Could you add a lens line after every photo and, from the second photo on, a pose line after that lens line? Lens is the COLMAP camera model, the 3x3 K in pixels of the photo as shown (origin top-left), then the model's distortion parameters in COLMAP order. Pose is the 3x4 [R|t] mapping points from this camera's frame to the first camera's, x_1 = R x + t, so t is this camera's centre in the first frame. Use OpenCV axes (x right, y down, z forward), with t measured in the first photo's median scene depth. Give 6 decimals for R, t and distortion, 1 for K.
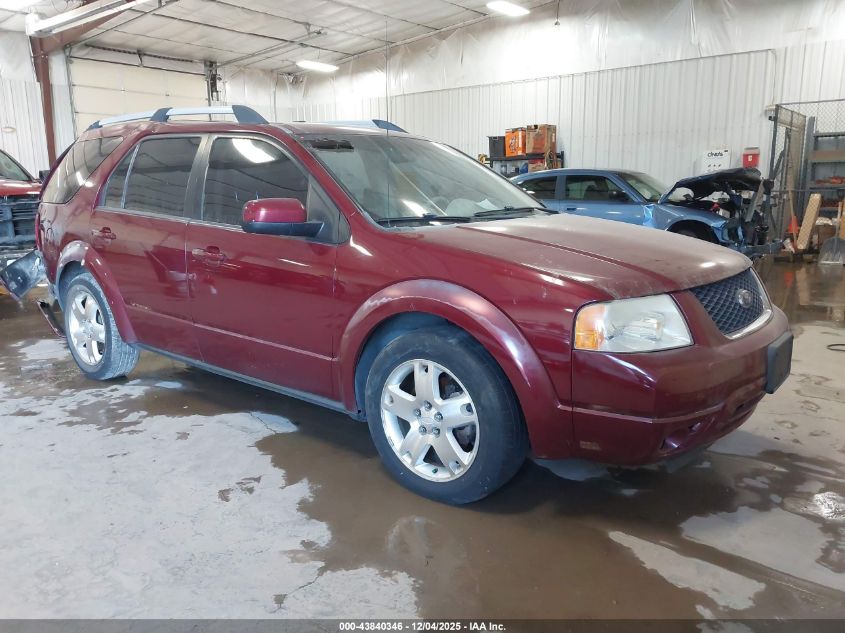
lens RADIAL K [[646.2, 0, 422.5], [0, 646.2, 316.5], [0, 0, 1]] dist [0.006637, -0.003095]
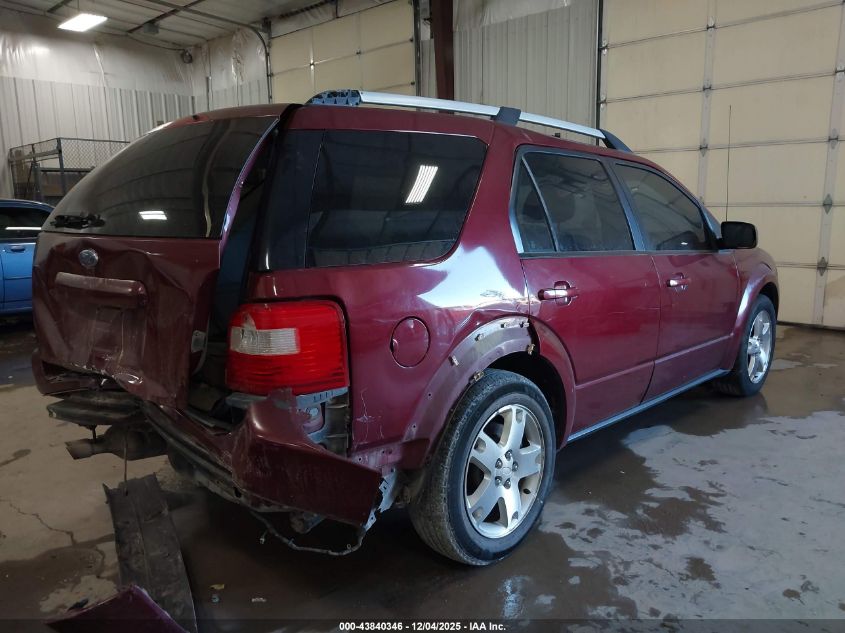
lens RADIAL K [[667.0, 0, 382.7], [0, 667.0, 314.6], [0, 0, 1]] dist [0.005377, 0.001747]
pose [[0.125621, -0.156923, 0.979589, -1.325308], [0.215092, 0.968232, 0.127520, -0.260293], [-0.968481, 0.194682, 0.155383, 1.206823]]
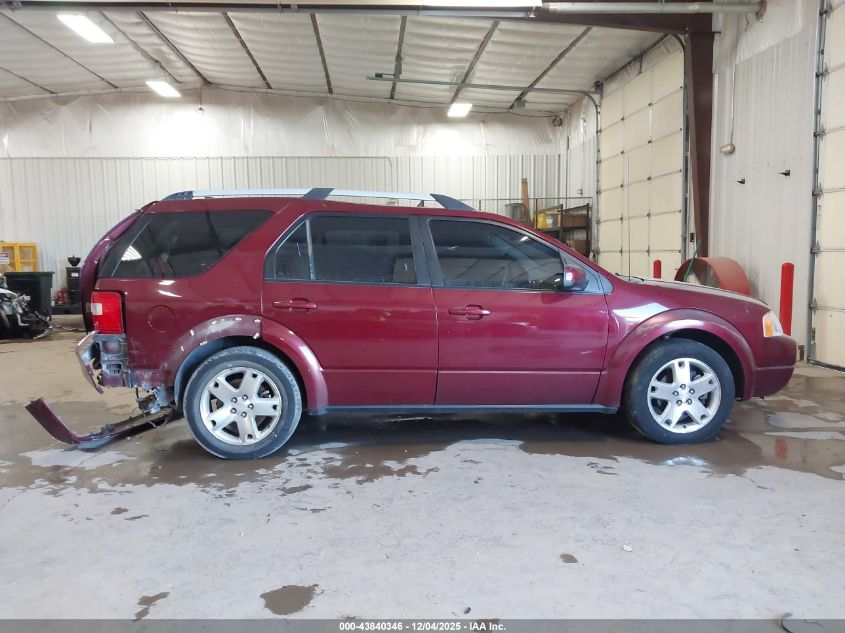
lens RADIAL K [[636.3, 0, 401.5], [0, 636.3, 318.0], [0, 0, 1]] dist [0.122426, -0.218172]
pose [[0.750100, -0.066537, 0.657969, -1.169346], [0.137065, 0.988964, -0.056248, -0.031194], [-0.646965, 0.132376, 0.750941, 0.140269]]
